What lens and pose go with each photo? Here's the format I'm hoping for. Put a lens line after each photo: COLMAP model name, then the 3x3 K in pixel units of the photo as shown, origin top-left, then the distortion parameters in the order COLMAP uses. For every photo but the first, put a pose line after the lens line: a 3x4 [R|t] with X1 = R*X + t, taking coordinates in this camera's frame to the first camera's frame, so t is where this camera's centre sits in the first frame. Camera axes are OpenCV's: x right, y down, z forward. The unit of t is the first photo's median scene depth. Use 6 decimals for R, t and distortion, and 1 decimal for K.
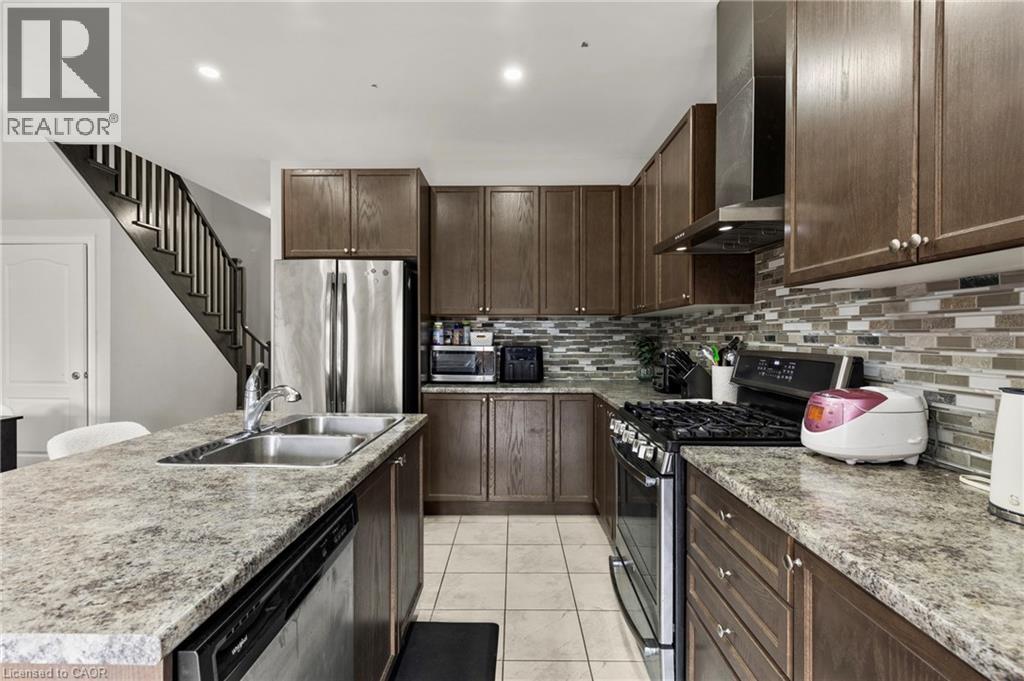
lens RADIAL K [[459.5, 0, 505.4], [0, 459.5, 338.7], [0, 0, 1]] dist [0.000142, -0.000300]
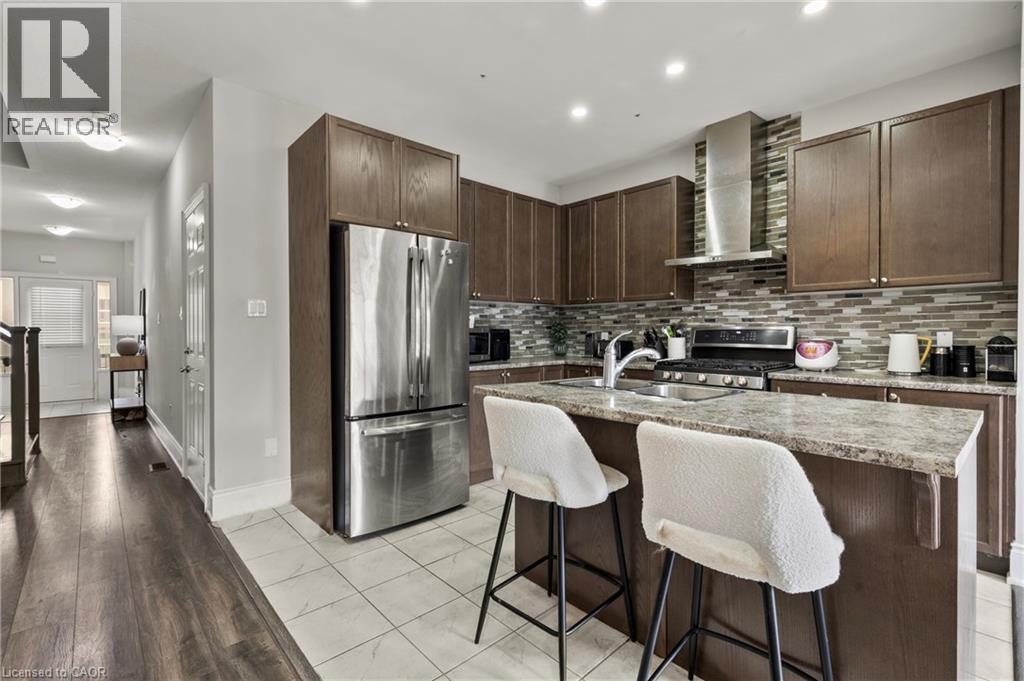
lens RADIAL K [[459.5, 0, 509.6], [0, 459.5, 335.2], [0, 0, 1]] dist [0.000142, -0.000300]
pose [[0.723915, -0.007053, 0.689854, -0.888050], [0.003746, 0.999973, 0.006293, 0.031247], [-0.689879, -0.001971, 0.723922, 0.184112]]
